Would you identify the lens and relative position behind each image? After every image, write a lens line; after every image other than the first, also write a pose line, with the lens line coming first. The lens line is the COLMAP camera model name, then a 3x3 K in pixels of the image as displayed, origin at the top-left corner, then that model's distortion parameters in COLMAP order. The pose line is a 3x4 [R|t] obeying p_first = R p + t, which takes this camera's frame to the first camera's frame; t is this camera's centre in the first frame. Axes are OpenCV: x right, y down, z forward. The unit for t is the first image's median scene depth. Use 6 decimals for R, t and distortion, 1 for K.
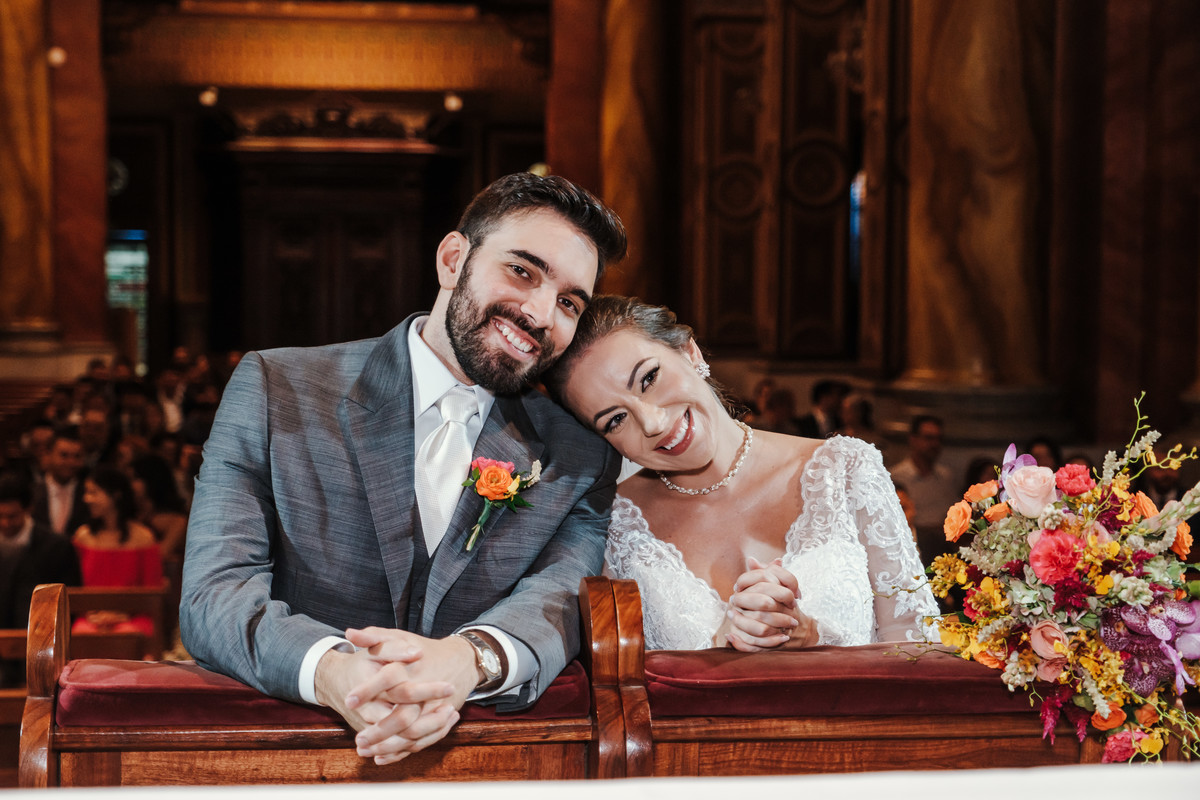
lens RADIAL K [[2027.0, 0, 564.3], [0, 2027.0, 400.4], [0, 0, 1]] dist [0.053799, 0.114140]
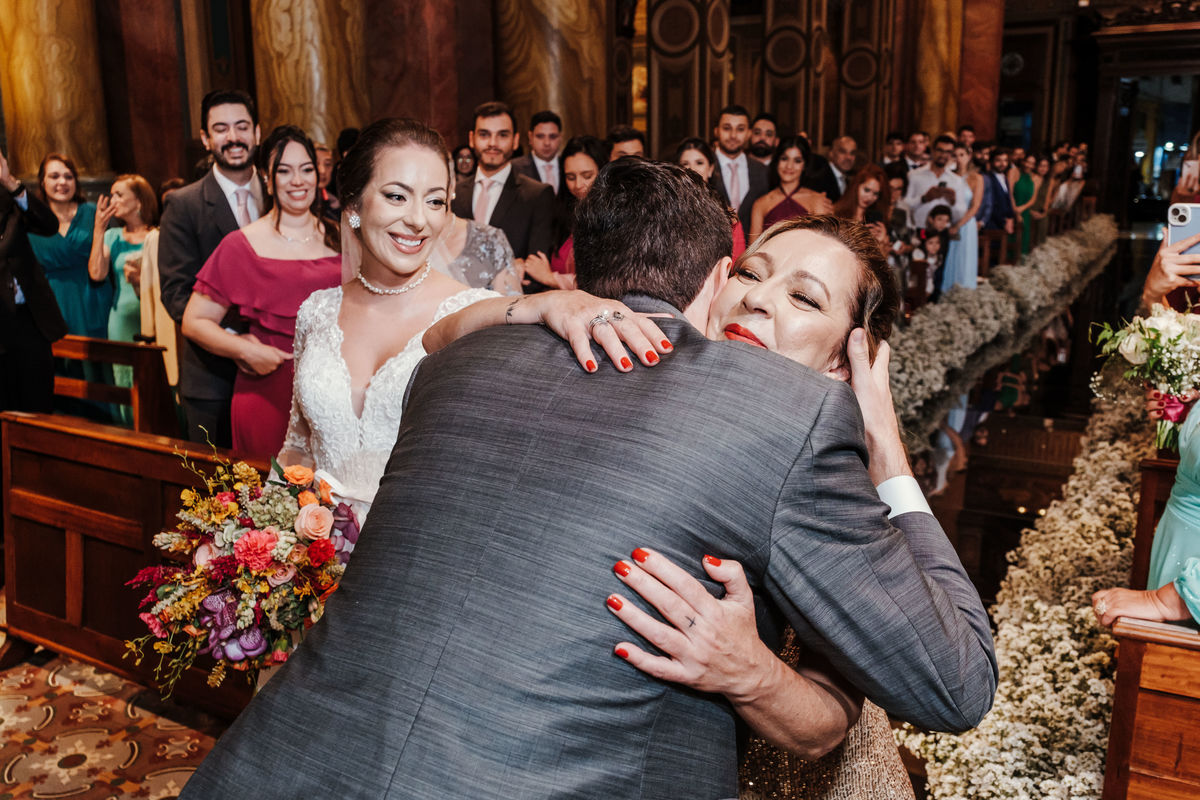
lens RADIAL K [[1060.3, 0, 574.3], [0, 1060.3, 401.3], [0, 0, 1]] dist [-0.031741, 0.002932]
pose [[0.791987, 0.115761, -0.599462, 0.020712], [-0.015323, 0.985320, 0.170030, 0.010801], [0.610345, -0.125476, 0.782135, 0.185083]]
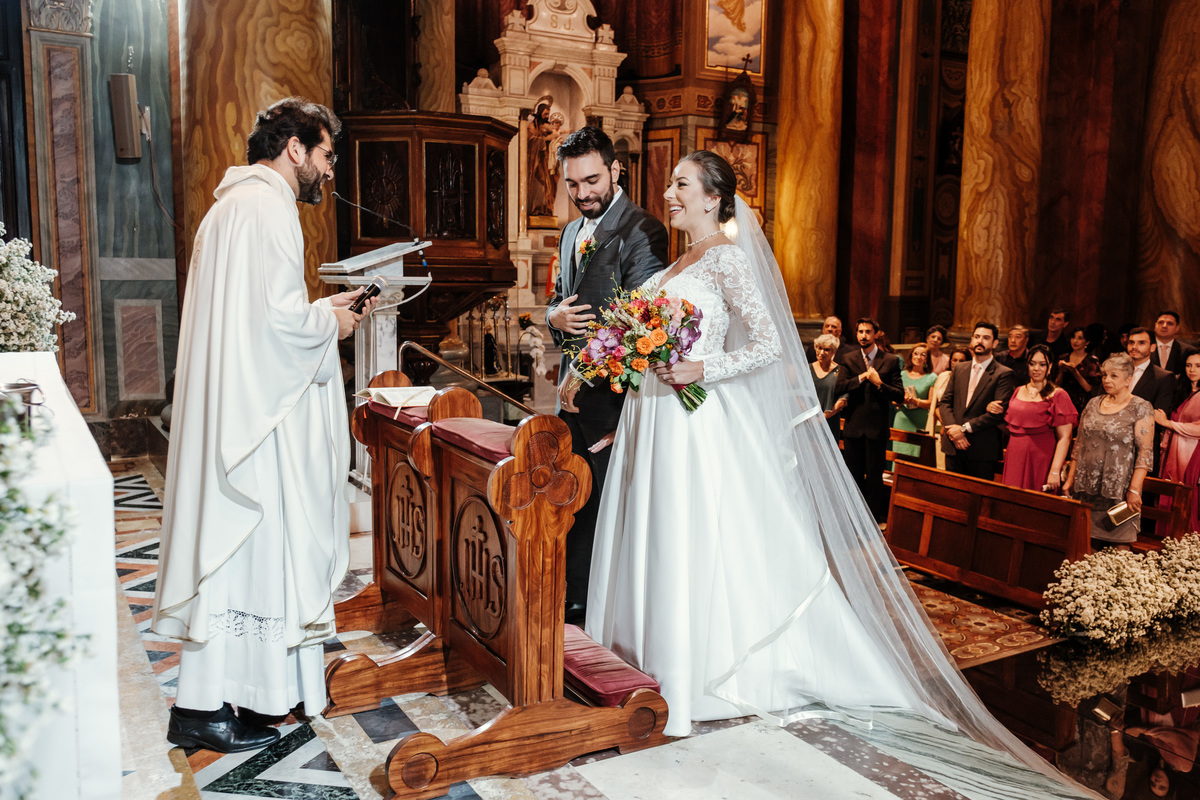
lens RADIAL K [[1017.8, 0, 604.5], [0, 1017.8, 401.8], [0, 0, 1]] dist [-0.025190, 0.006189]
pose [[0.388340, 0.113481, -0.914502, 0.114740], [-0.064528, 0.993301, 0.095857, -0.002889], [0.919254, 0.021785, 0.393062, 0.054800]]
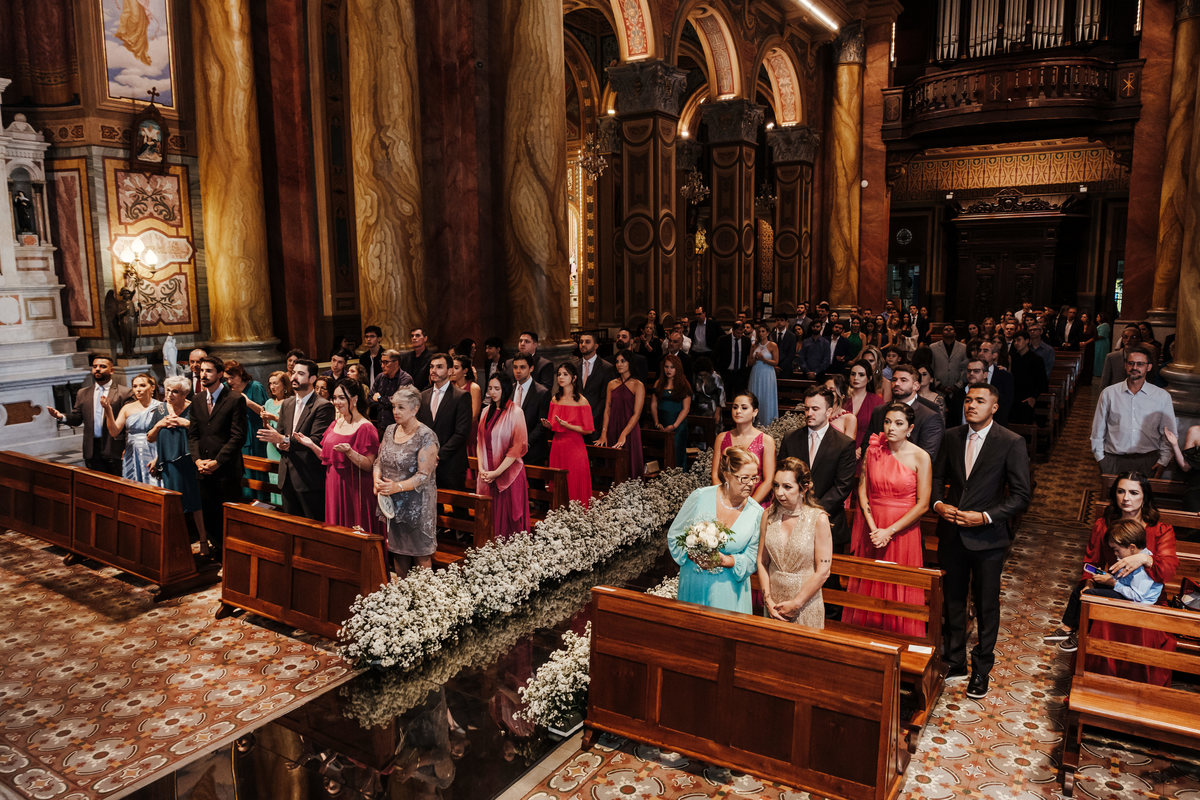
lens RADIAL K [[832.9, 0, 598.9], [0, 832.9, 405.8], [0, 0, 1]] dist [-0.027308, -0.007840]
pose [[0.771223, 0.077740, -0.631800, 0.112252], [-0.018765, 0.994860, 0.099507, -0.016794], [0.636288, -0.064887, 0.768718, 0.133415]]
